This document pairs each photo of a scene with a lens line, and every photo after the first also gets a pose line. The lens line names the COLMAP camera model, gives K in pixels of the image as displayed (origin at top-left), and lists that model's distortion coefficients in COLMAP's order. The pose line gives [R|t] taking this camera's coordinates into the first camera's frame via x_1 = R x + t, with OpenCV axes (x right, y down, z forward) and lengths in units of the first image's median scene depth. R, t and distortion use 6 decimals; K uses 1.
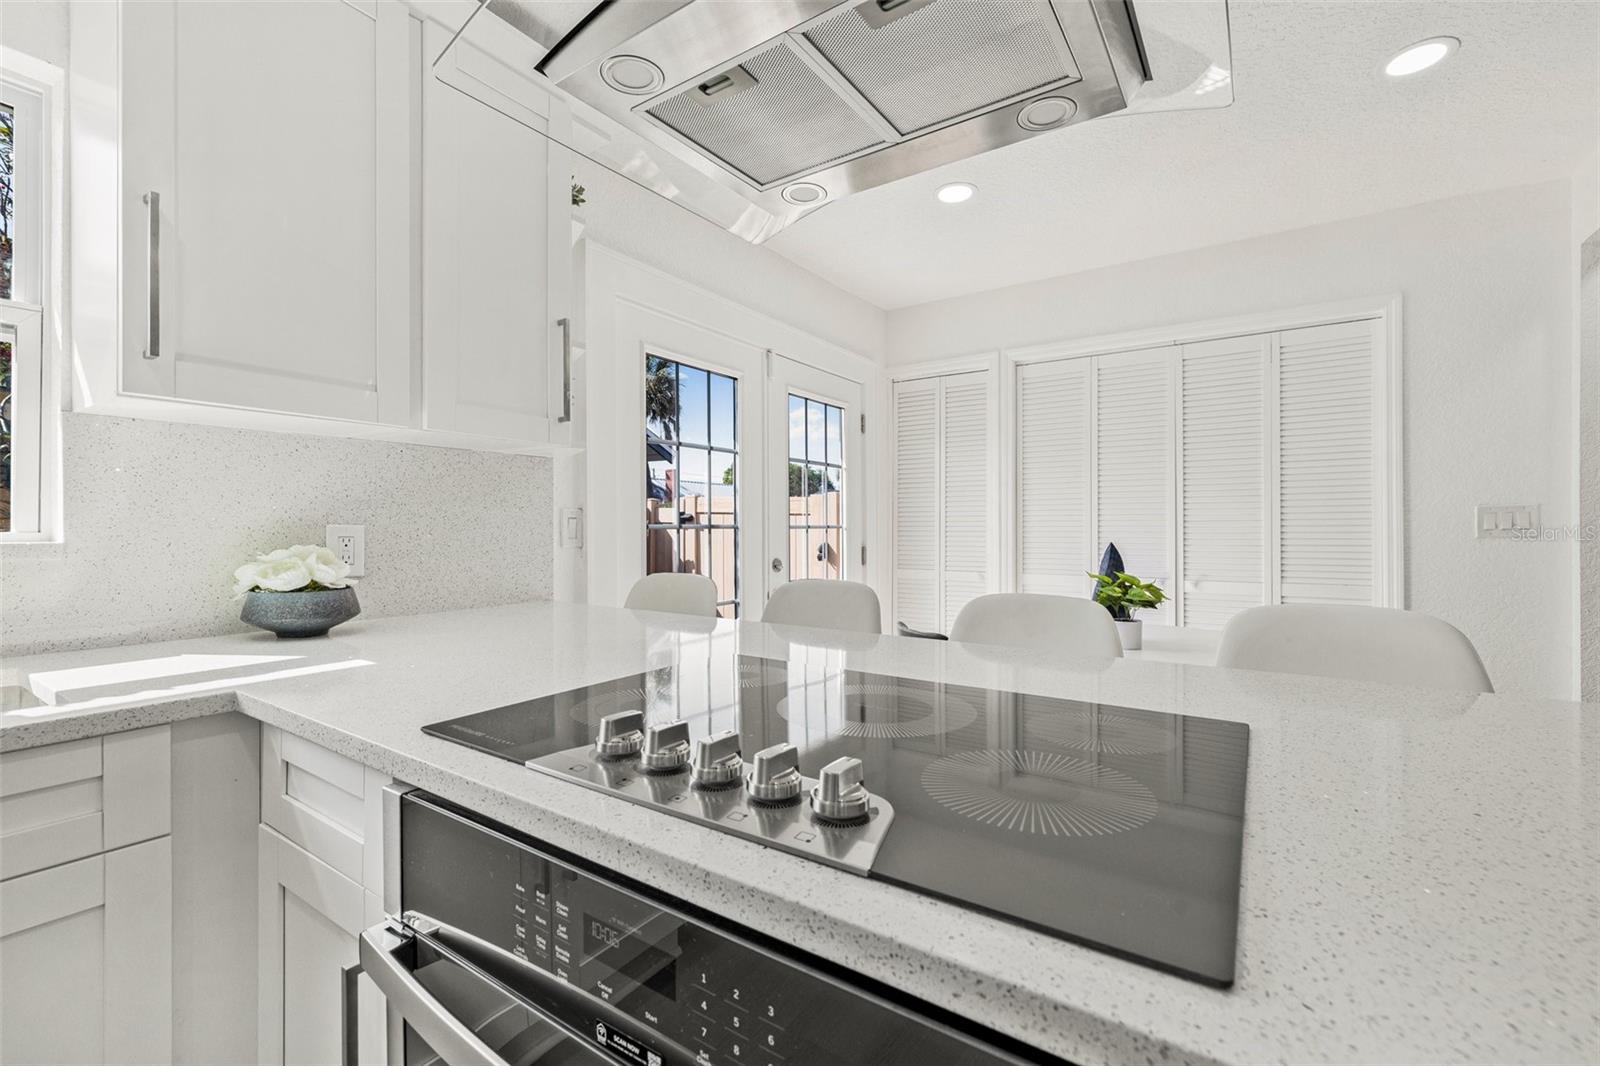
lens RADIAL K [[682.5, 0, 794.4], [0, 682.5, 517.0], [0, 0, 1]] dist [0.001293, 0.000166]
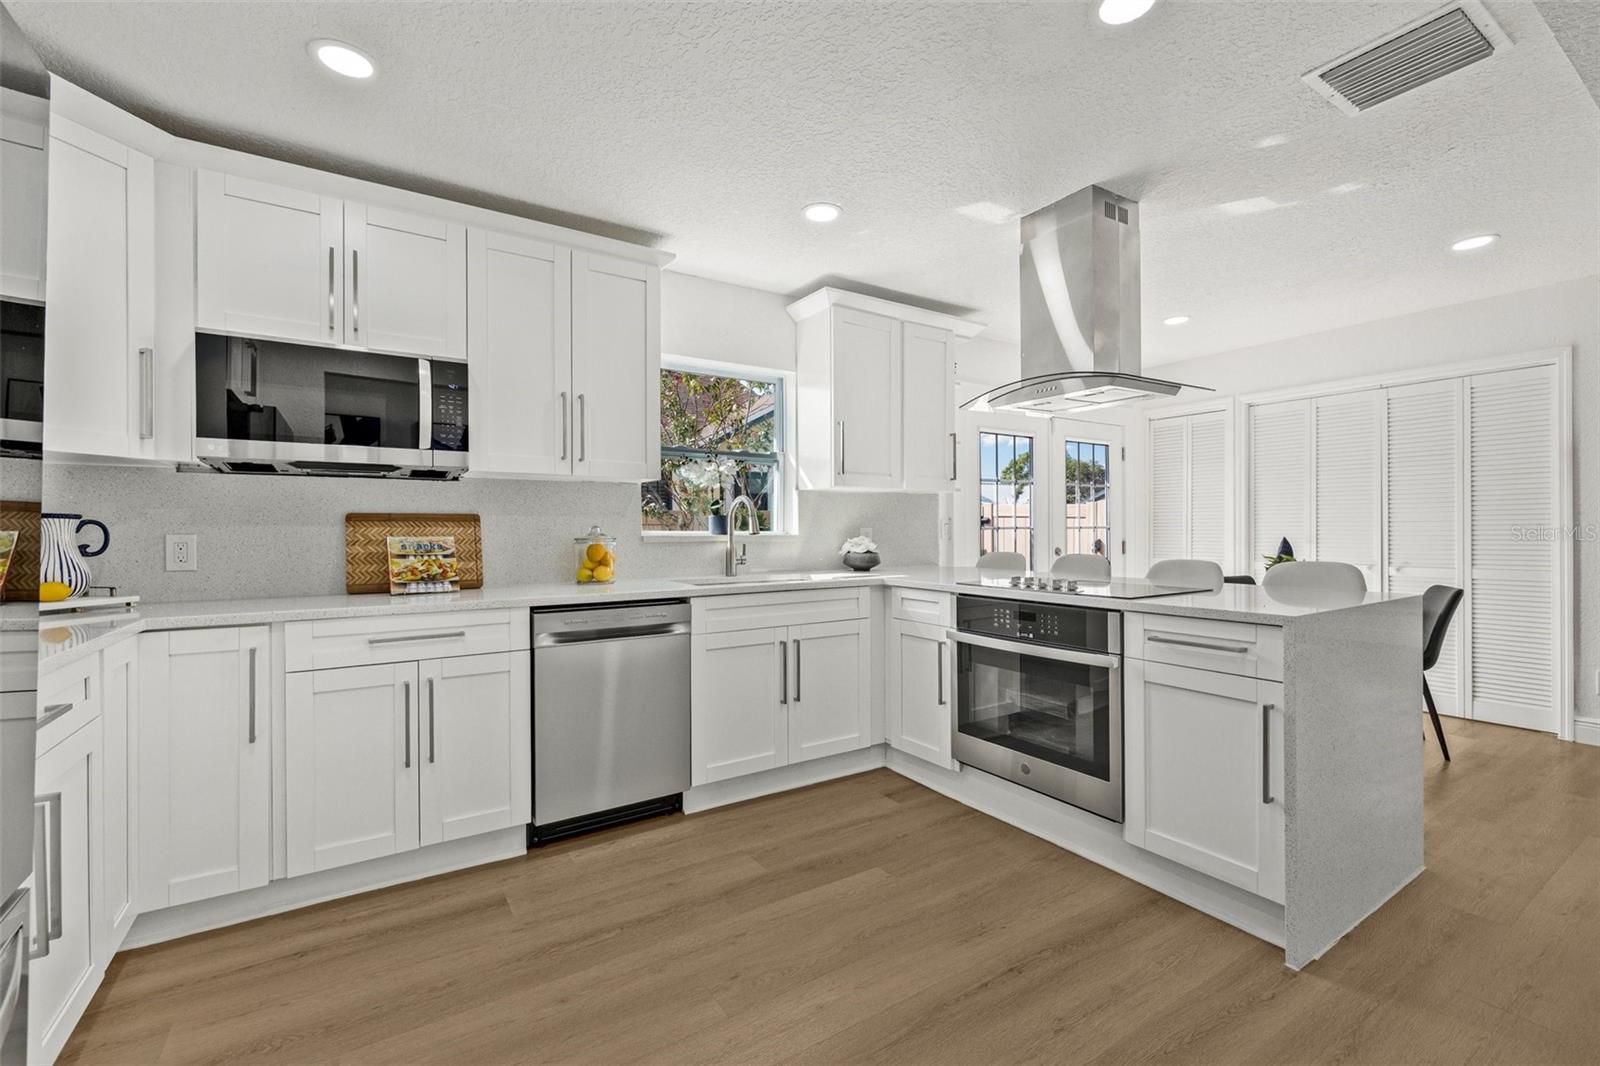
lens RADIAL K [[671.6, 0, 780.0], [0, 671.6, 523.5], [0, 0, 1]] dist [-0.001224, -0.000047]
pose [[0.917184, -0.007609, -0.398392, 0.003945], [0.010662, 0.999928, 0.005447, -0.010263], [0.398322, -0.009243, 0.917199, -0.687864]]
